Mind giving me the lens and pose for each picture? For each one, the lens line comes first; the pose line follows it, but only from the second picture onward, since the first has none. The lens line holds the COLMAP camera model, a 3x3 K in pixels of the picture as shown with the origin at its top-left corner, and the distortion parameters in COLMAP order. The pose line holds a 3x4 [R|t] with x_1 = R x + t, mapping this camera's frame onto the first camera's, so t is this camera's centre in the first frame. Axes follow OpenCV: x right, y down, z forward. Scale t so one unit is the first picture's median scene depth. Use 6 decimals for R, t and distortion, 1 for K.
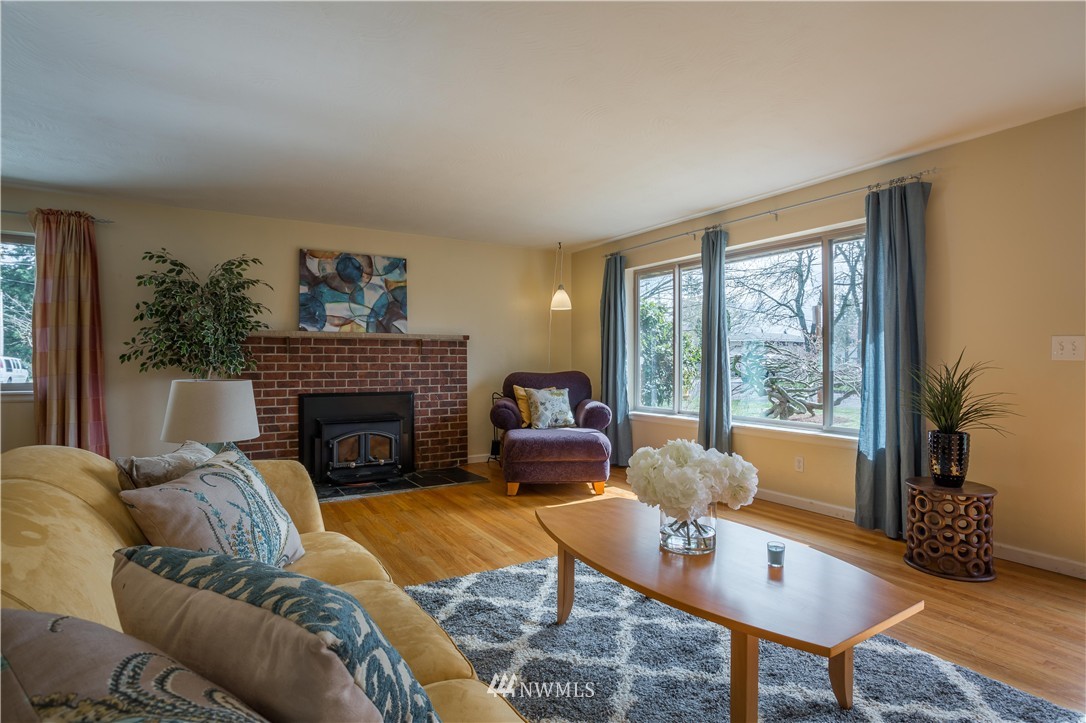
lens RADIAL K [[544.2, 0, 543.1], [0, 544.2, 367.1], [0, 0, 1]] dist [0.001302, 0.000494]
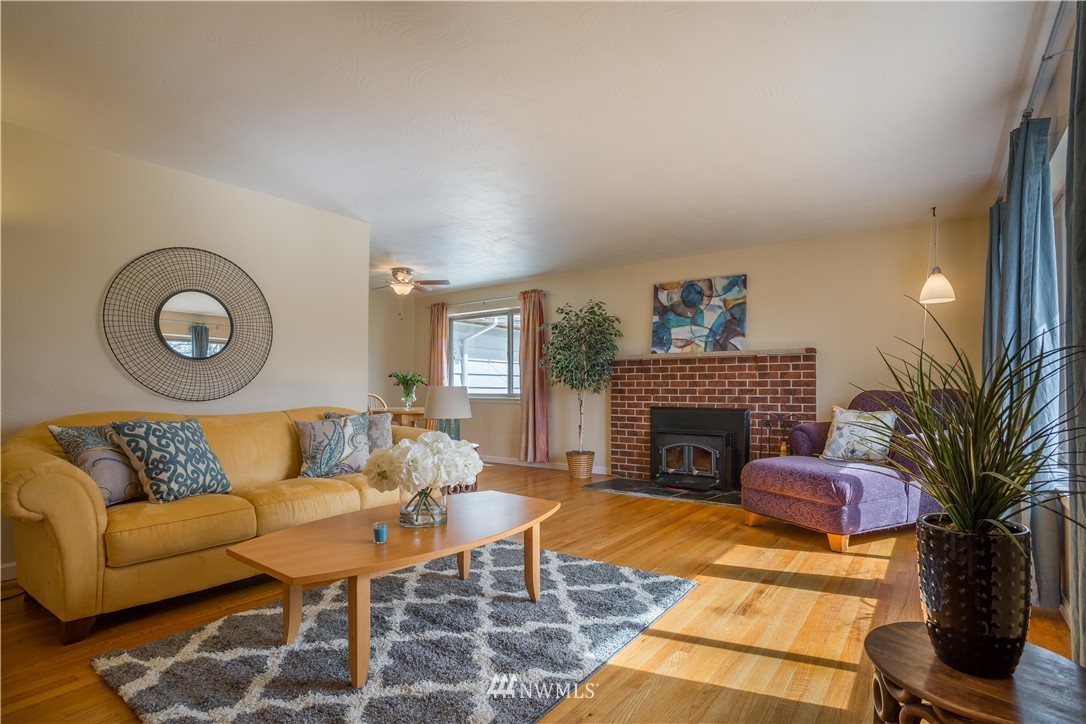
lens RADIAL K [[556.8, 0, 545.6], [0, 556.8, 386.3], [0, 0, 1]] dist [-0.002786, -0.000073]
pose [[0.406717, -0.003862, -0.913546, 0.548738], [-0.009968, 0.999913, -0.008665, 0.016976], [0.913500, 0.012631, 0.406643, 0.276588]]
